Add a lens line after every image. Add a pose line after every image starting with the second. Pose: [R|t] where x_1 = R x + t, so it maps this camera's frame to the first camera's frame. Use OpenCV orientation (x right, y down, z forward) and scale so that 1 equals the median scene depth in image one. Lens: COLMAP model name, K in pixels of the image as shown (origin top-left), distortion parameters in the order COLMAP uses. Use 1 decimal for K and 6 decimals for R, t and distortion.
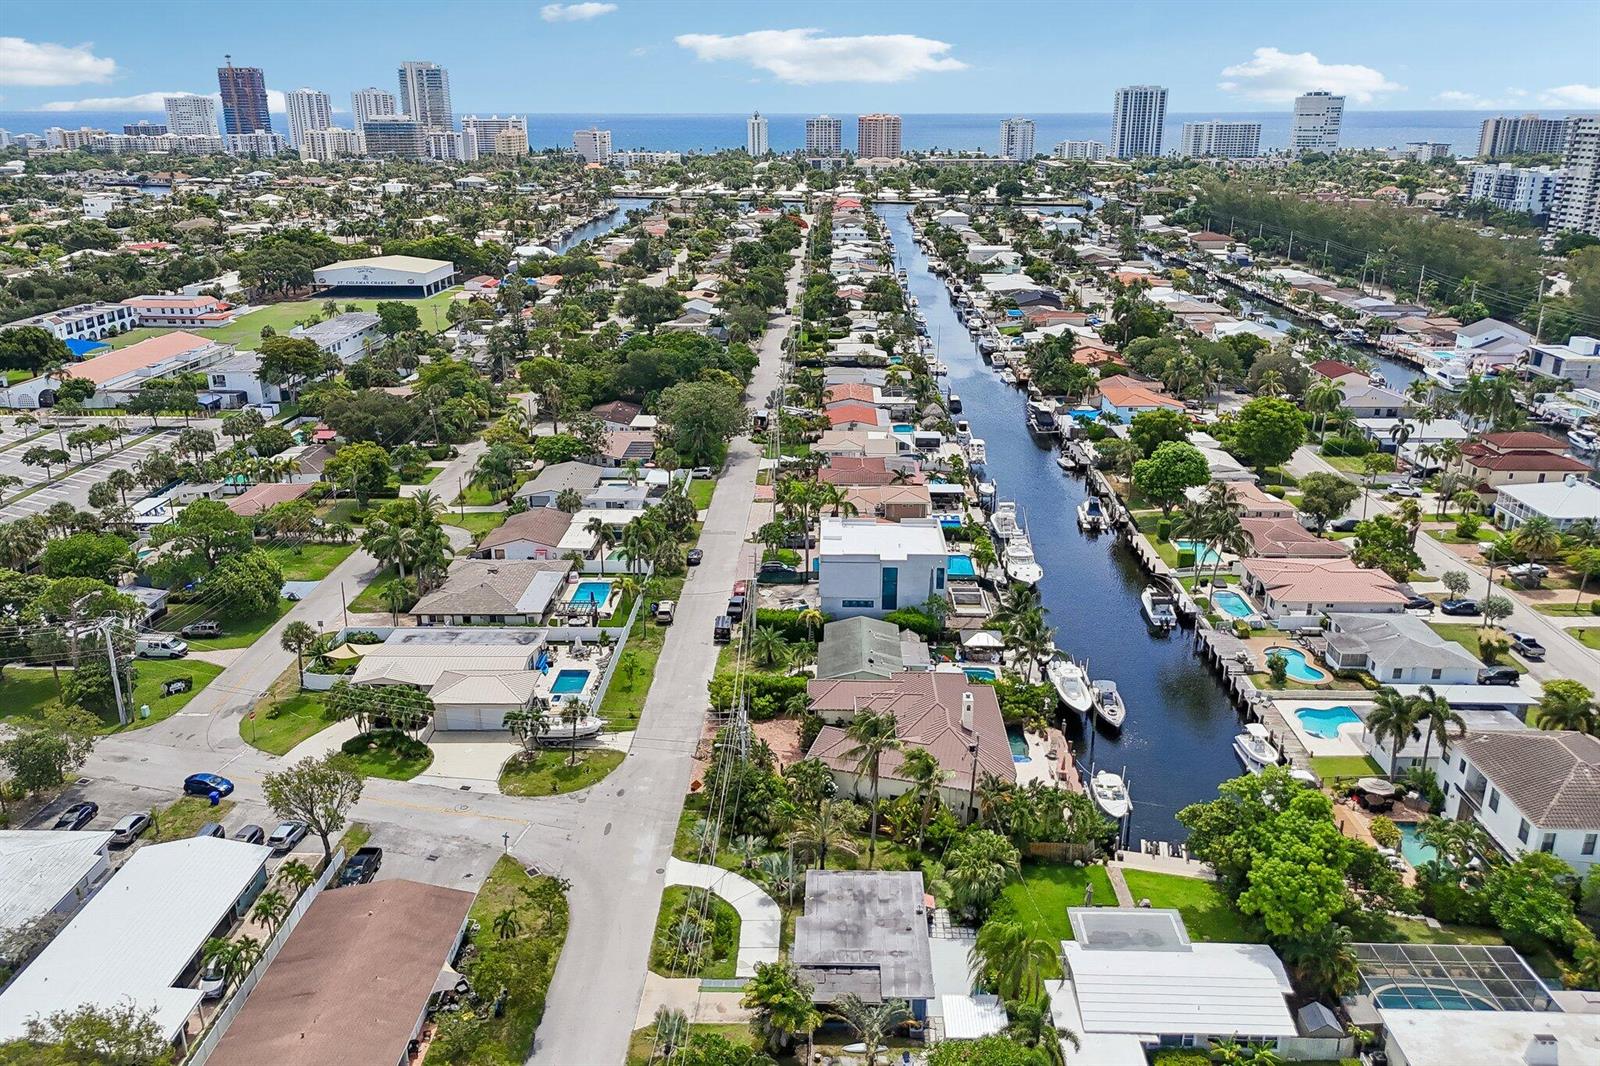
lens RADIAL K [[1202.6, 0, 803.3], [0, 1202.6, 522.1], [0, 0, 1]] dist [0.080164, -0.084214]
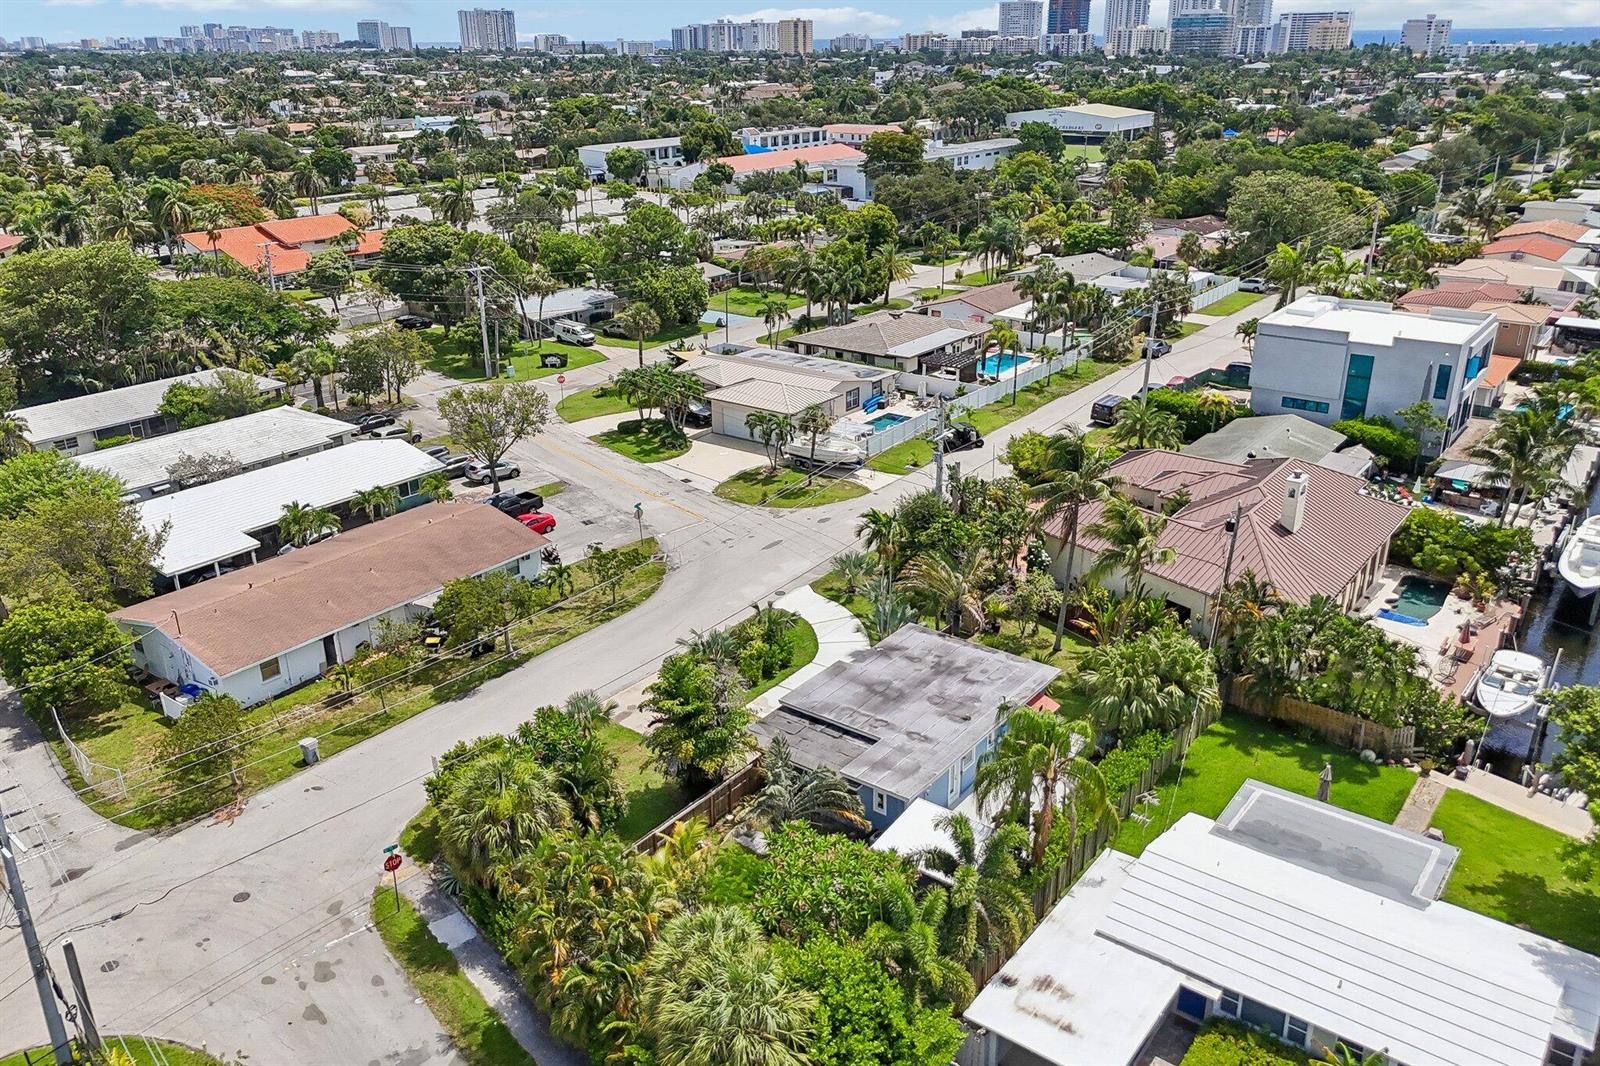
lens RADIAL K [[1225.6, 0, 801.6], [0, 1225.6, 527.9], [0, 0, 1]] dist [0.077991, -0.088877]
pose [[0.811905, 0.210113, -0.544668, 0.073187], [-0.178669, 0.977649, 0.110810, 0.037830], [0.555776, 0.007348, 0.831299, 0.086076]]
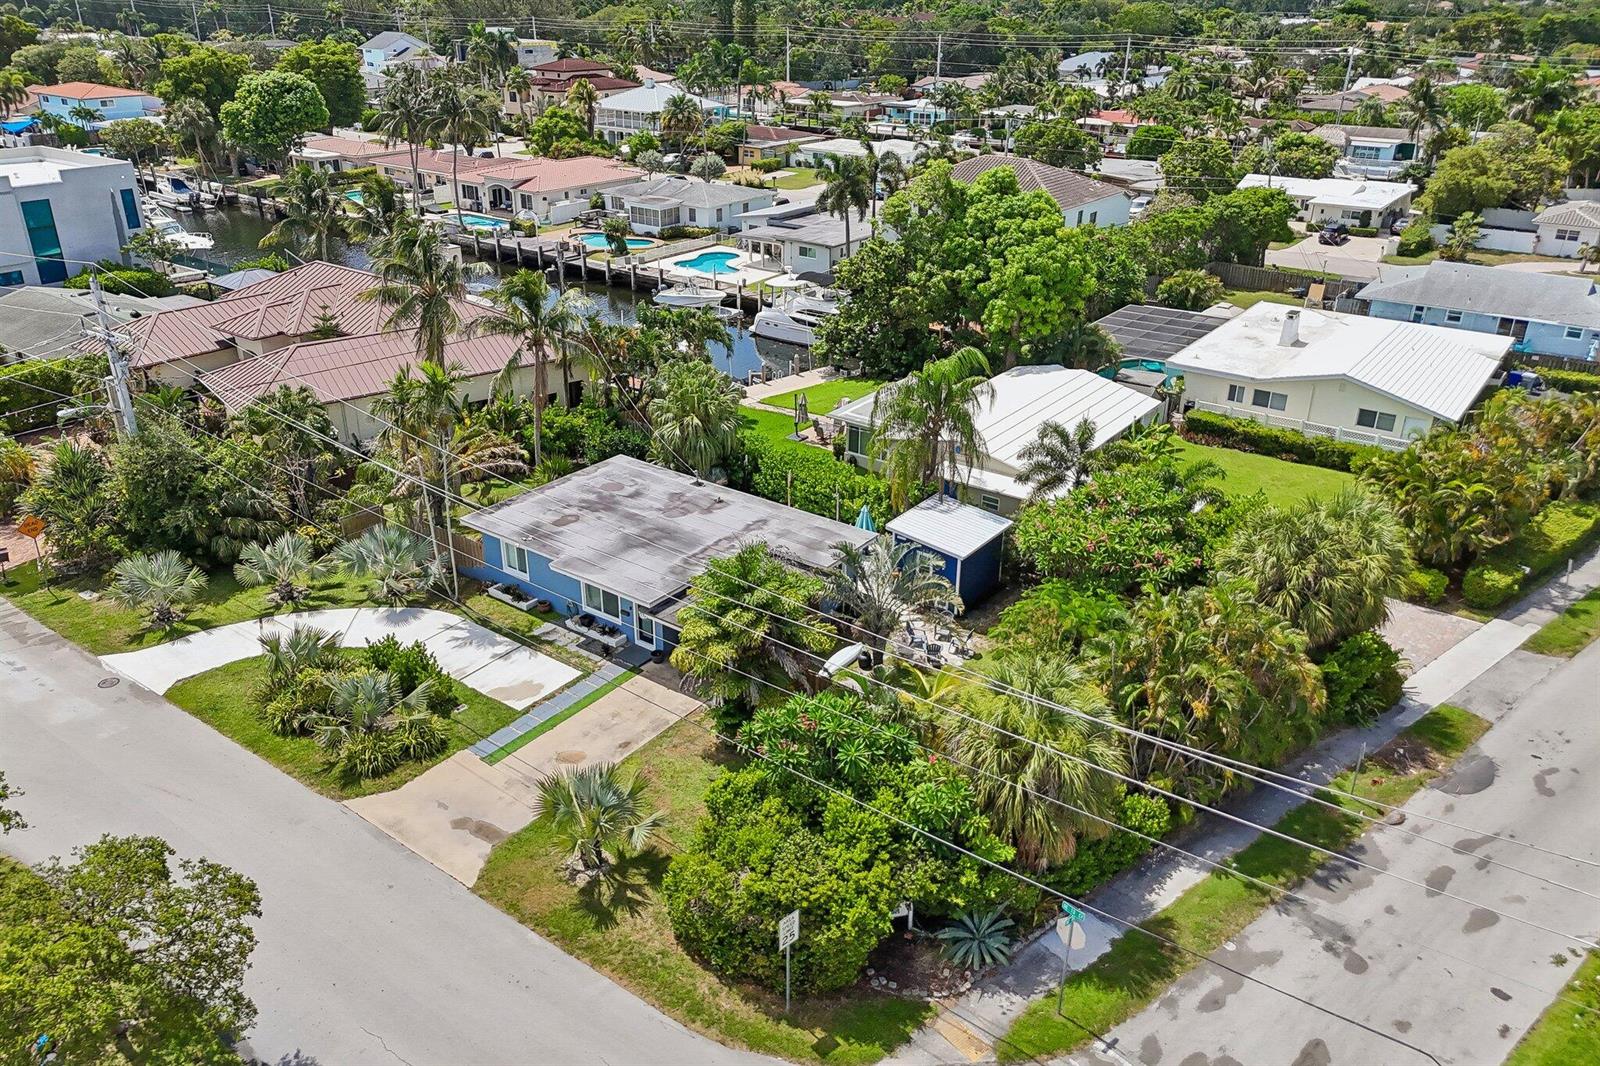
lens RADIAL K [[1177.9, 0, 800.0], [0, 1177.9, 533.0], [0, 0, 1]] dist [0.096824, -0.110765]
pose [[0.573761, -0.339759, 0.745226, -0.065086], [0.252635, 0.938946, 0.233571, 0.048164], [-0.779085, 0.054257, 0.624566, 0.130957]]
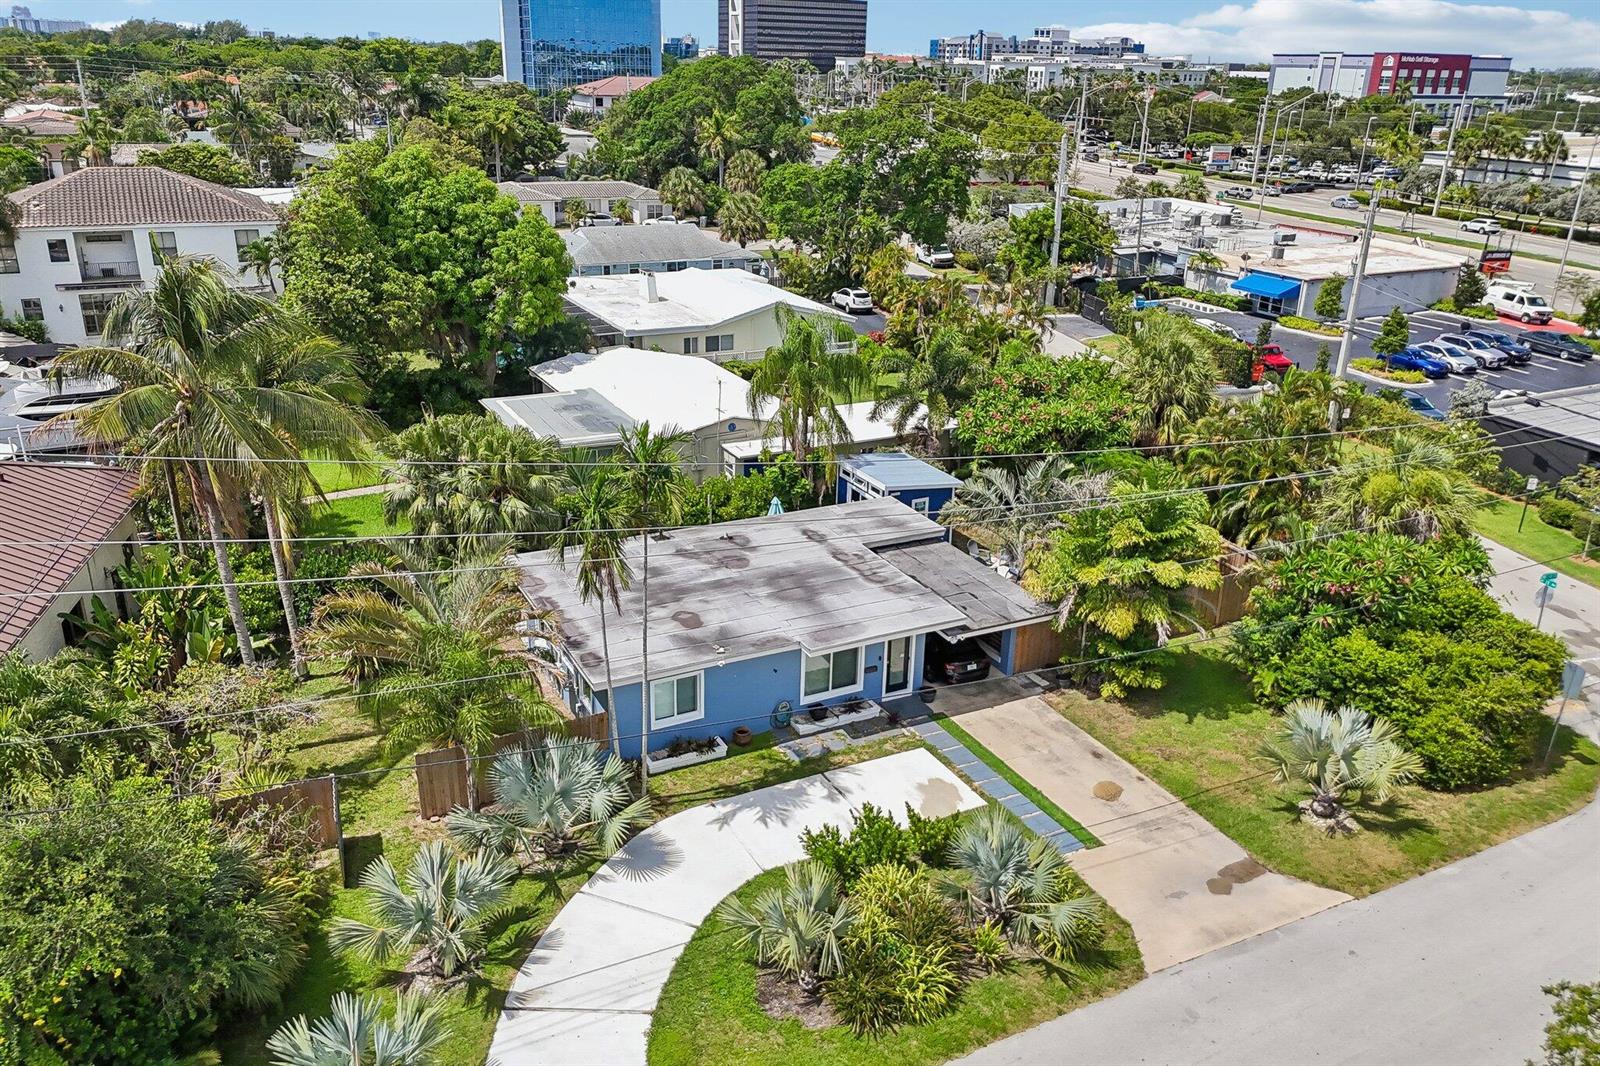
lens RADIAL K [[1212.3, 0, 800.0], [0, 1212.3, 533.0], [0, 0, 1]] dist [0.075981, -0.088936]
pose [[-0.484243, -0.329105, 0.810678, -0.060488], [0.256180, 0.832619, 0.491037, 0.025494], [-0.836589, 0.445461, -0.318880, 0.234801]]
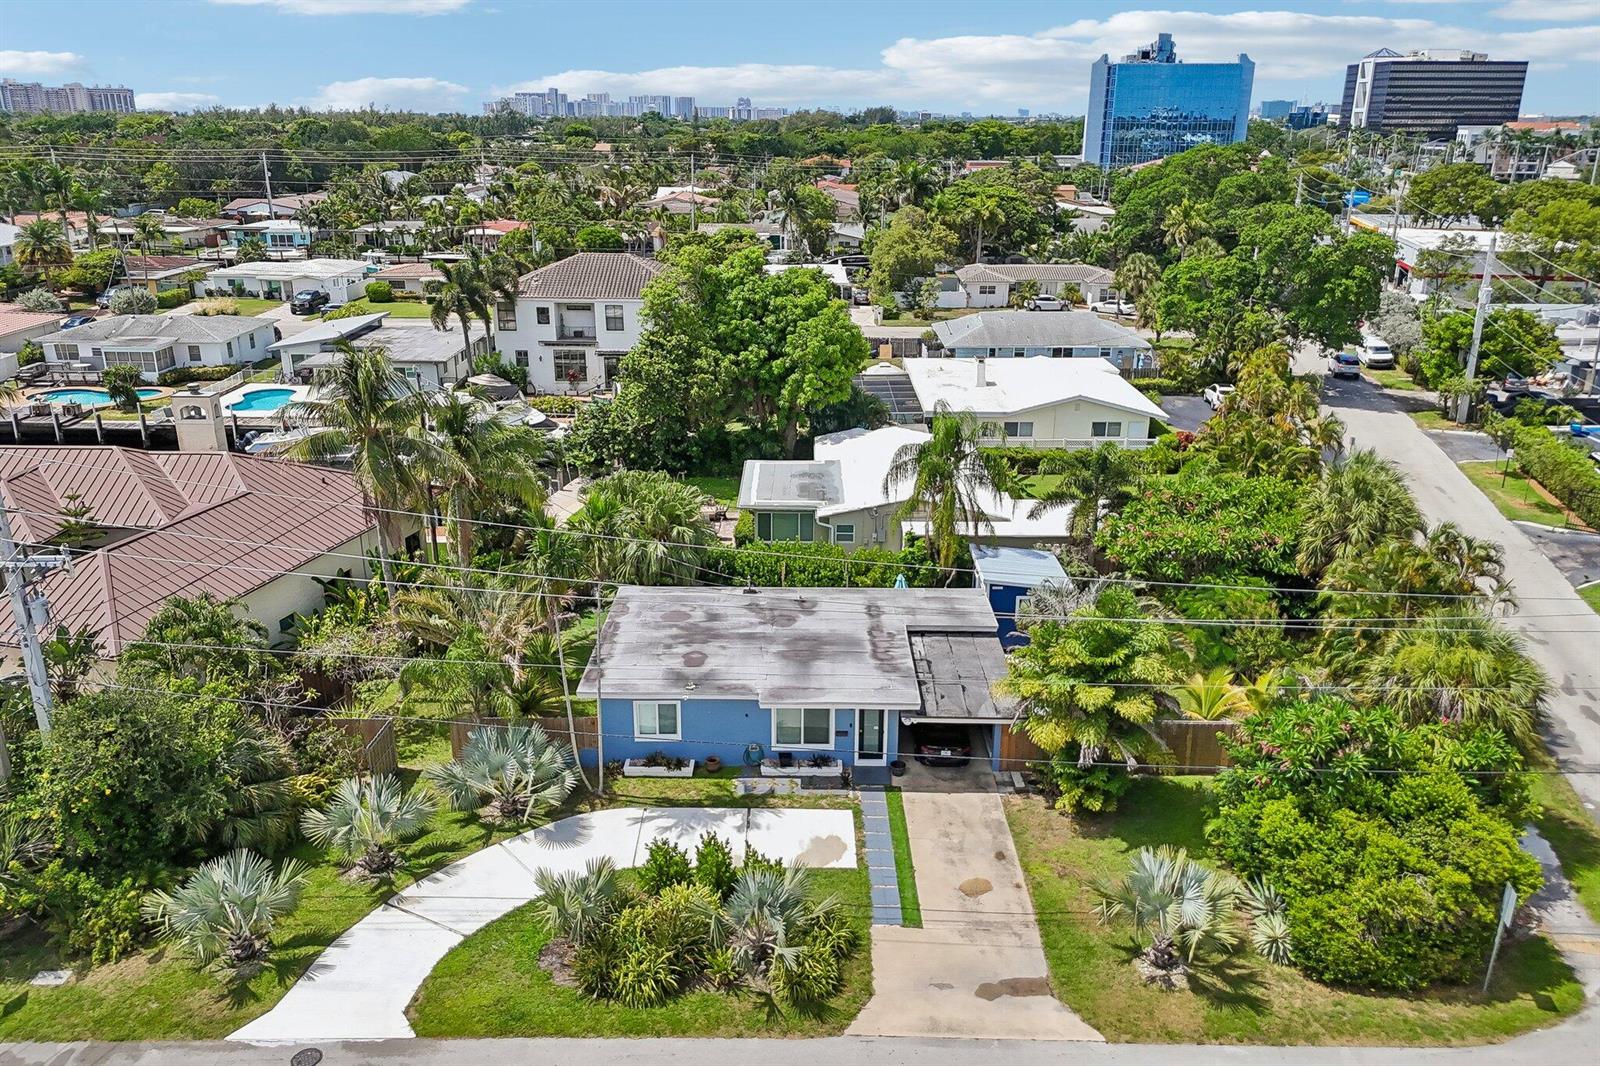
lens RADIAL K [[1202.6, 0, 803.3], [0, 1202.6, 522.1], [0, 0, 1]] dist [0.080164, -0.084214]
pose [[-0.022441, -0.316800, 0.948227, -0.081555], [0.315072, 0.897892, 0.307440, 0.031087], [-0.948802, 0.305659, 0.079665, 0.198894]]
